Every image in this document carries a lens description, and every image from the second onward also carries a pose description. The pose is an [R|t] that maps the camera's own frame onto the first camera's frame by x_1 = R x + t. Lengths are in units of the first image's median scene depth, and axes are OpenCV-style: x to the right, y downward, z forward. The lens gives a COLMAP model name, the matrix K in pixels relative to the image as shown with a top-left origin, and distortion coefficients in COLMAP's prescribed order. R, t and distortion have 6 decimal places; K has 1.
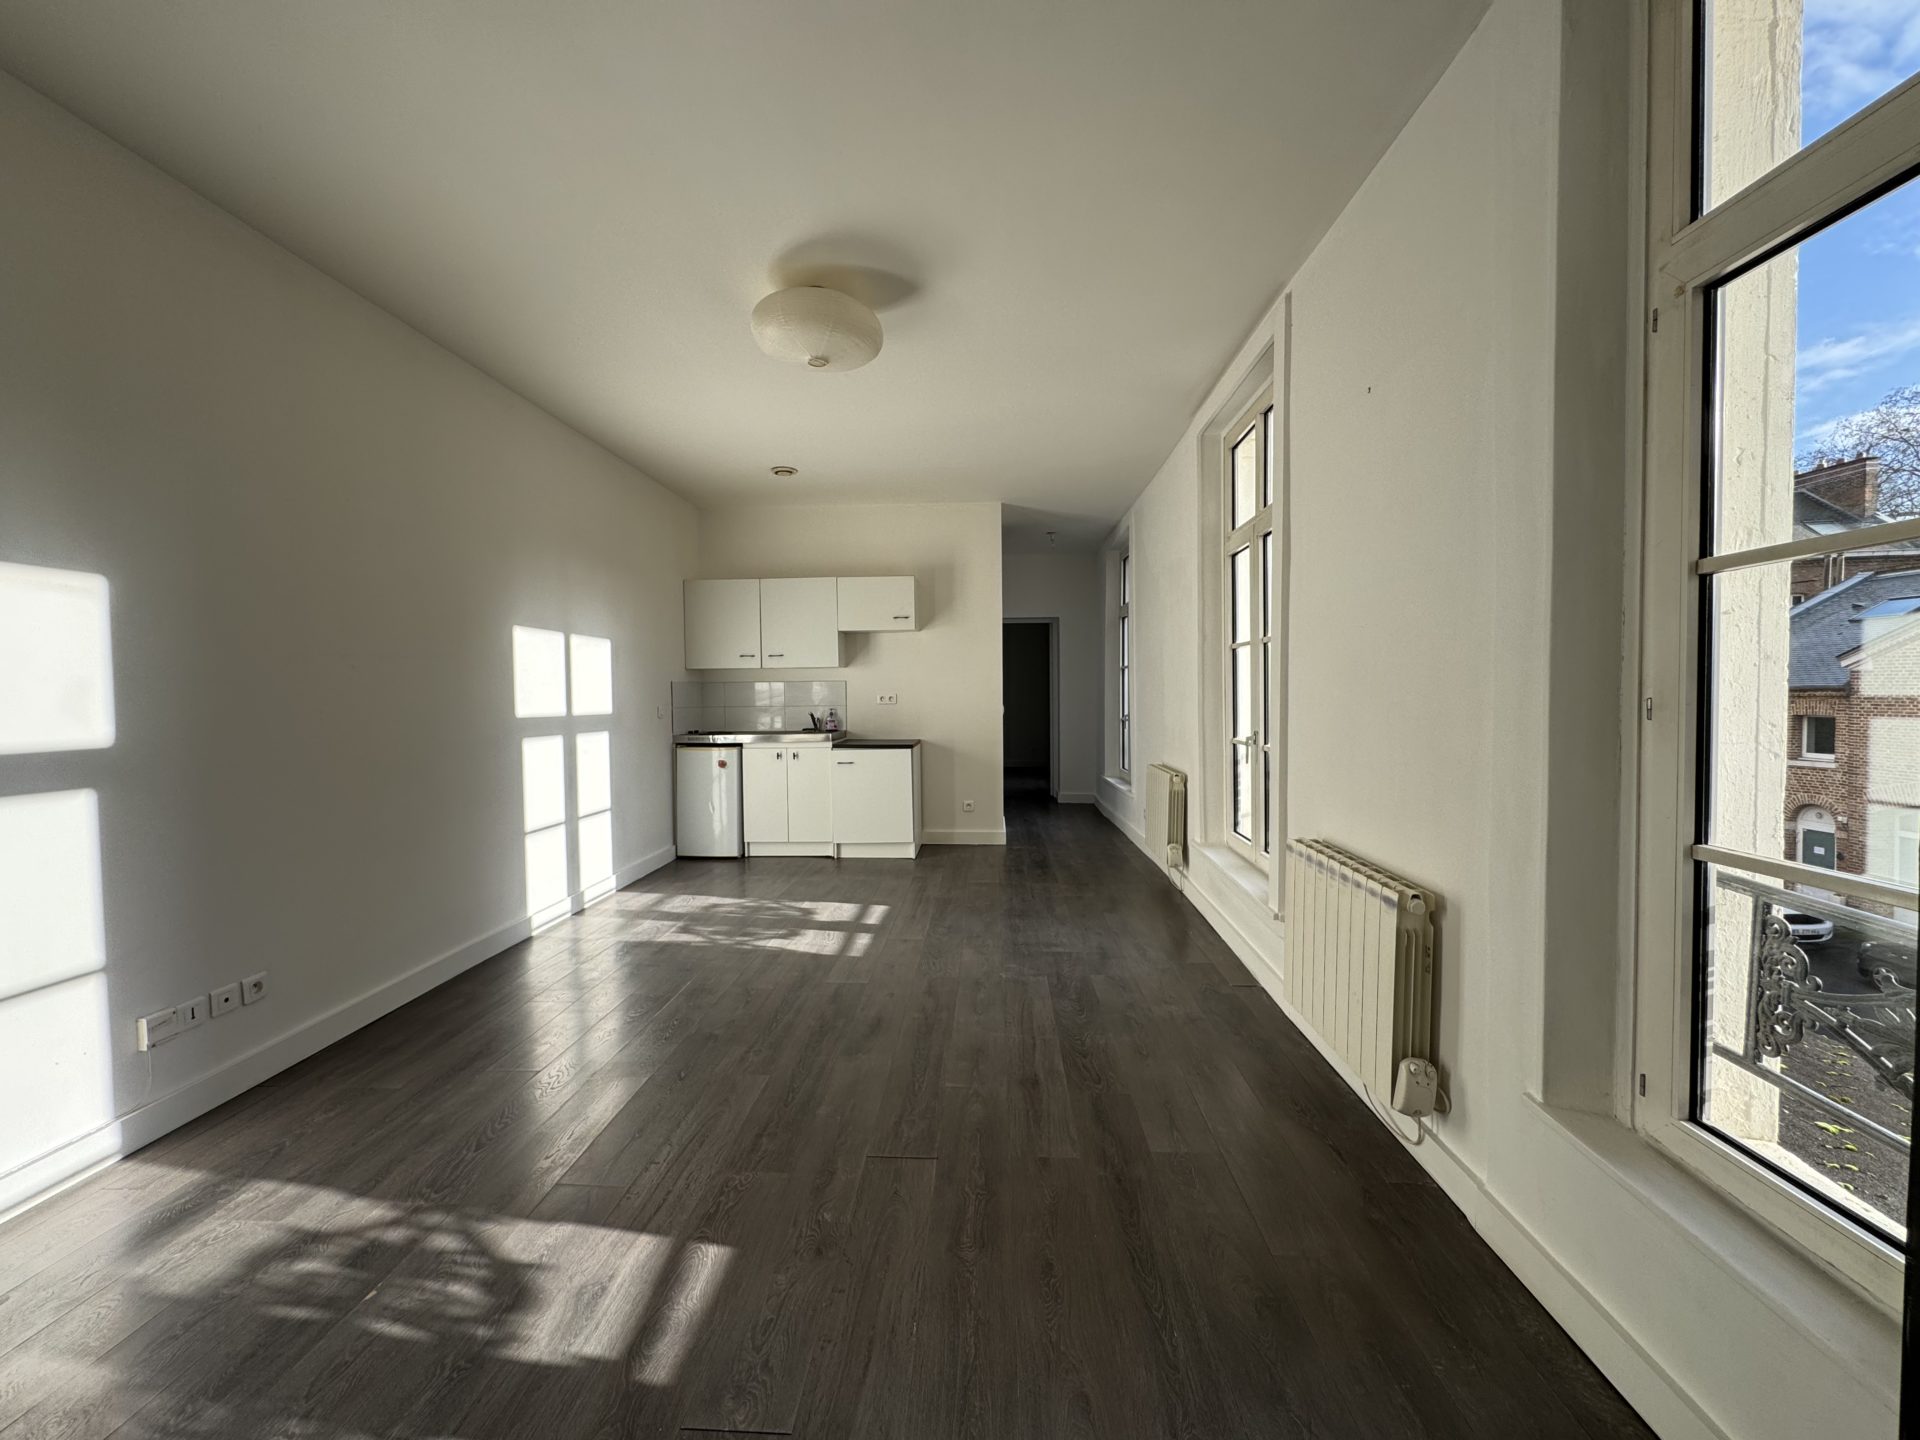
lens RADIAL K [[765.3, 0, 954.7], [0, 765.3, 714.1], [0, 0, 1]] dist [-0.001004, -0.000247]
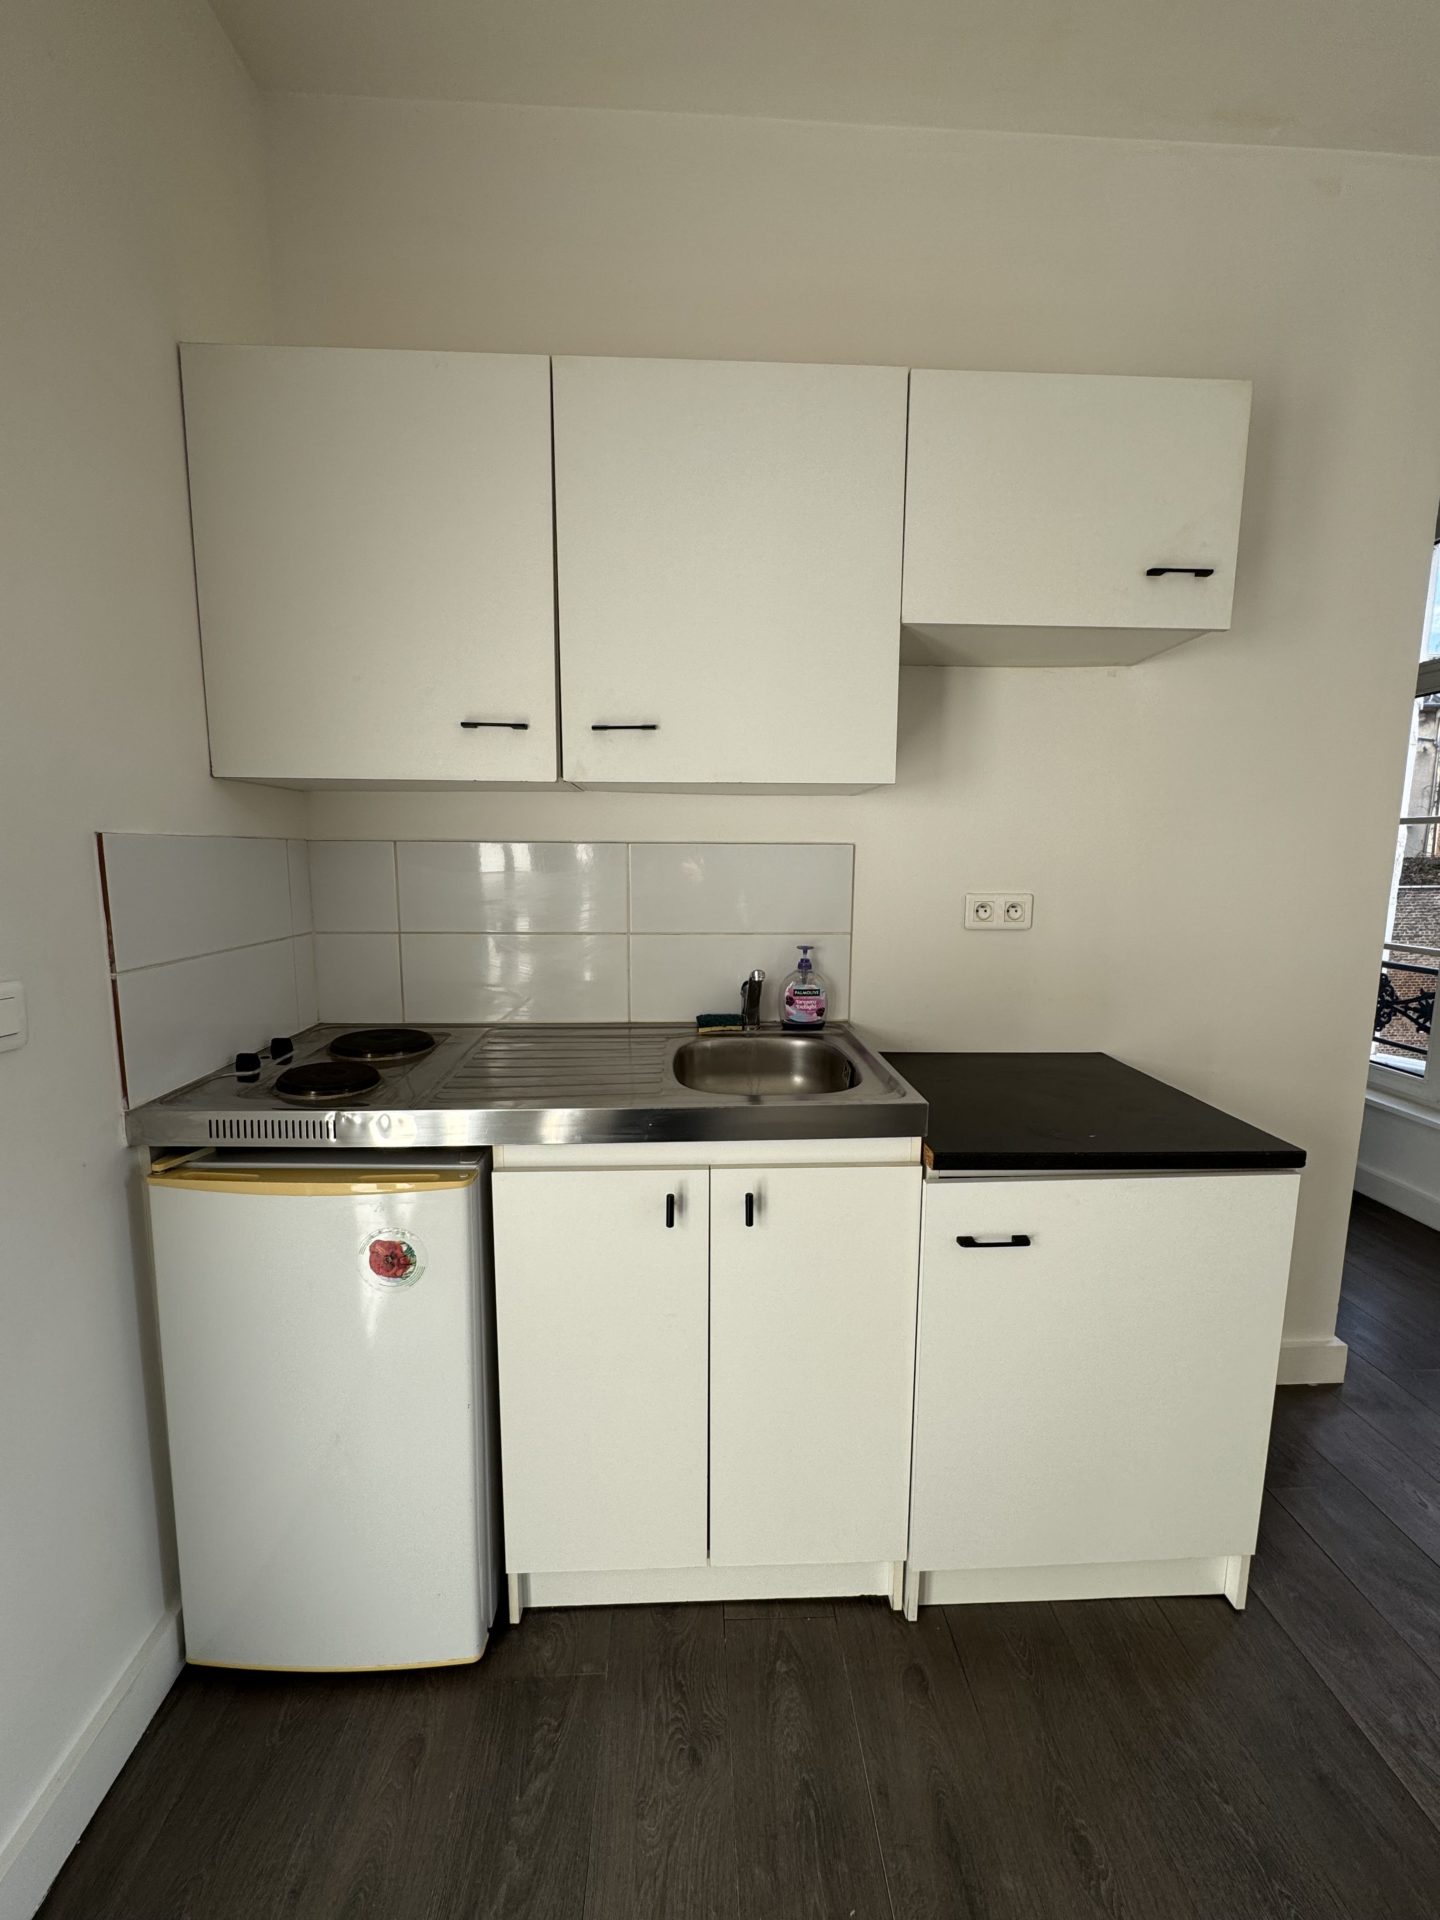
lens RADIAL K [[765.3, 0, 720.0], [0, 765.3, 960.0], [0, 0, 1]] dist [-0.001004, -0.000247]
pose [[0.995990, 0.001475, 0.089453, -0.331662], [-0.011407, 0.993797, 0.110619, -0.049641], [-0.088735, -0.111196, 0.989829, 1.127610]]
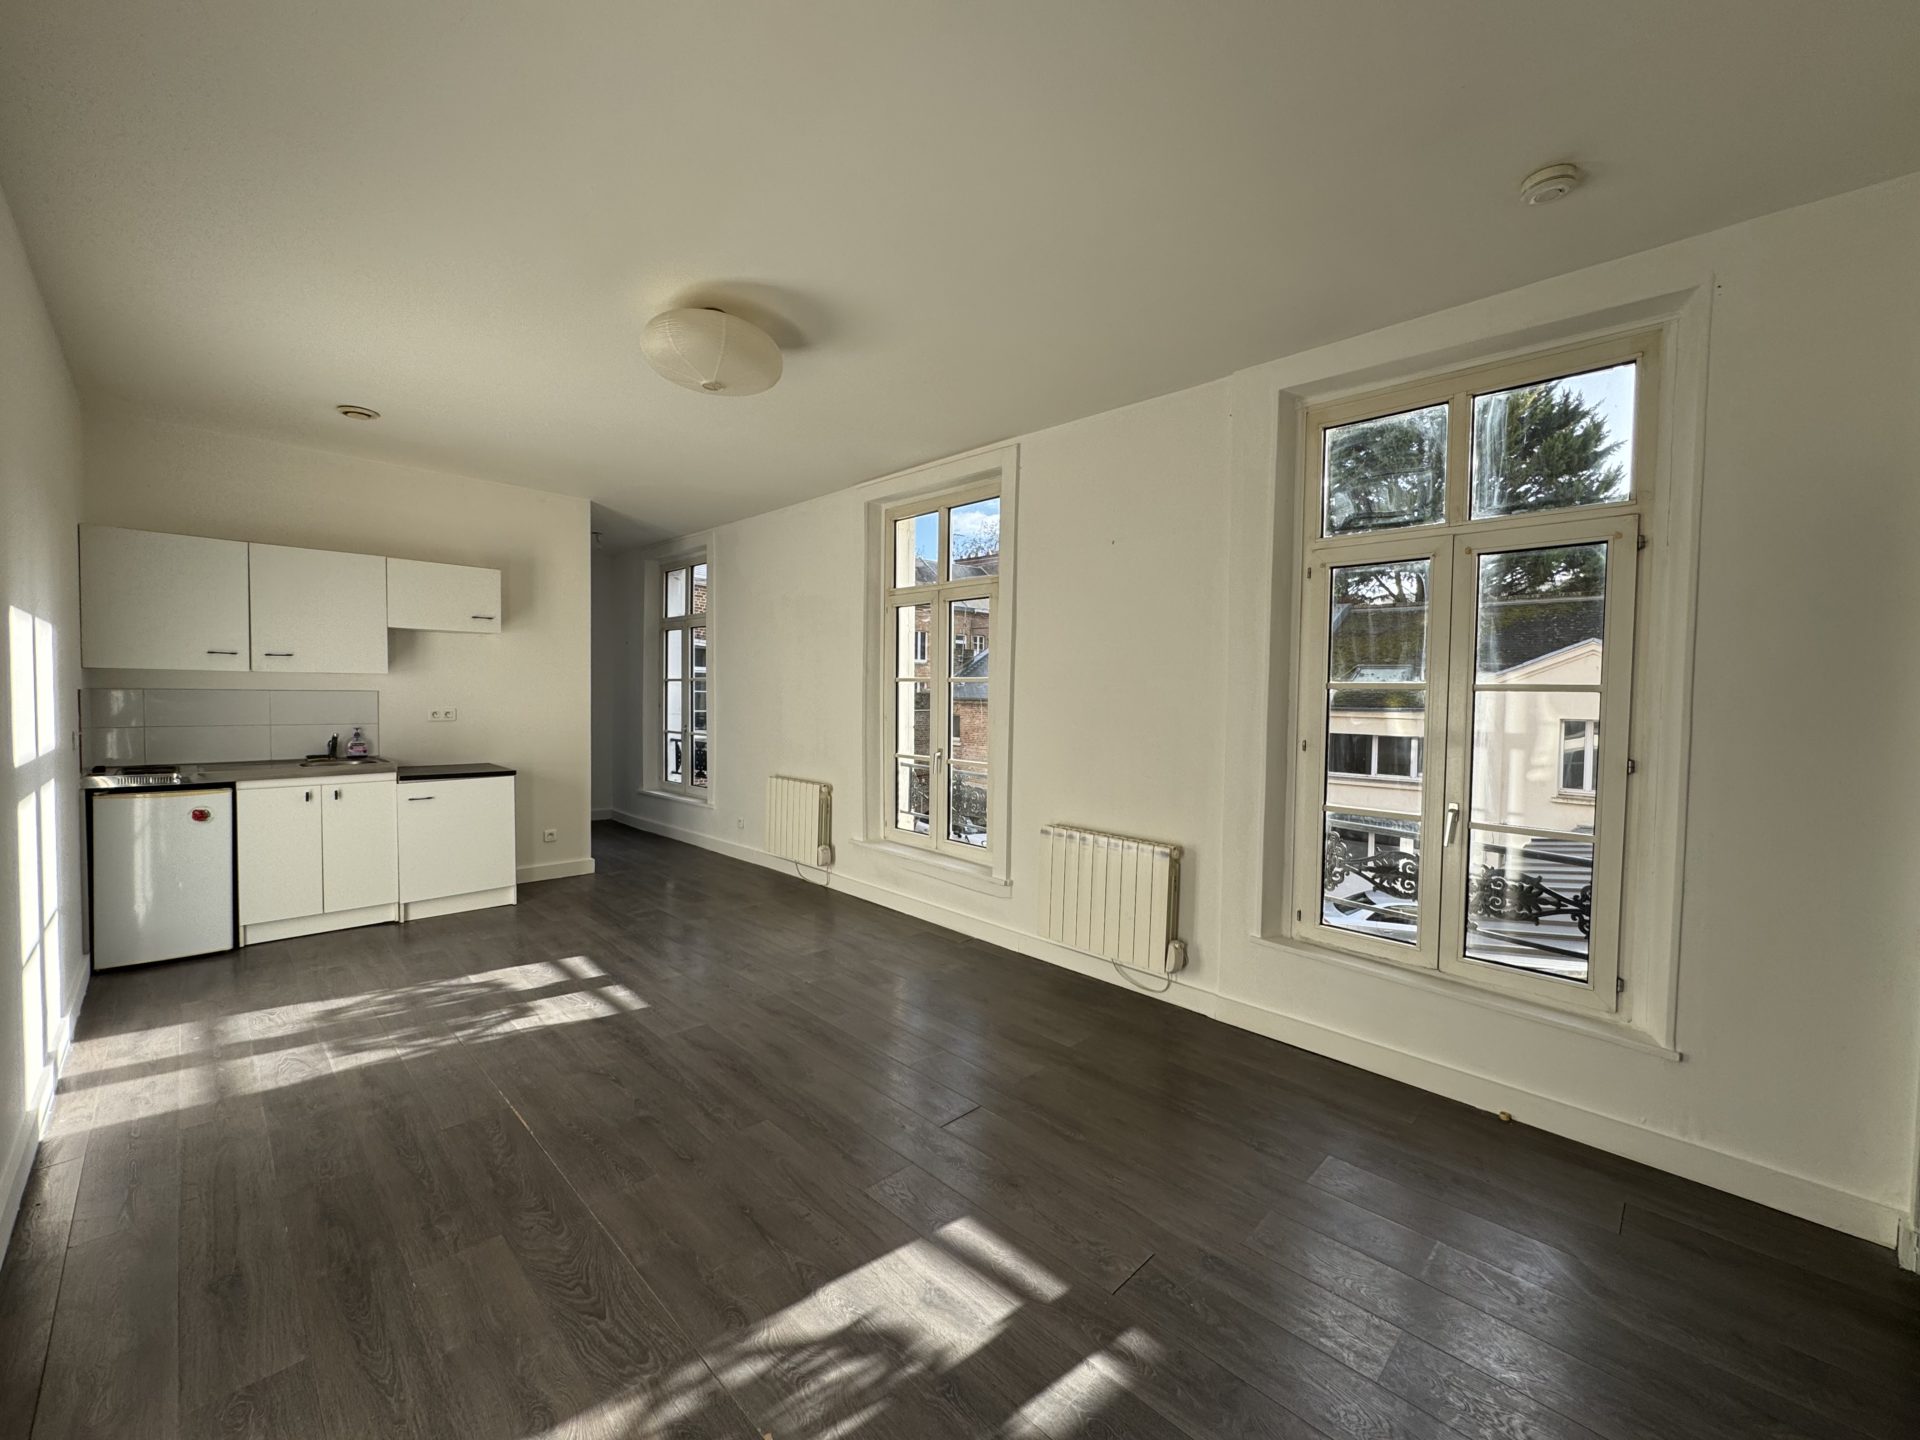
lens RADIAL K [[765.3, 0, 954.7], [0, 765.3, 714.1], [0, 0, 1]] dist [-0.001004, -0.000247]
pose [[0.667798, -0.000740, 0.744342, -0.505245], [-0.001701, 0.999995, 0.002520, -0.036312], [-0.744340, -0.002949, 0.667794, 0.094658]]
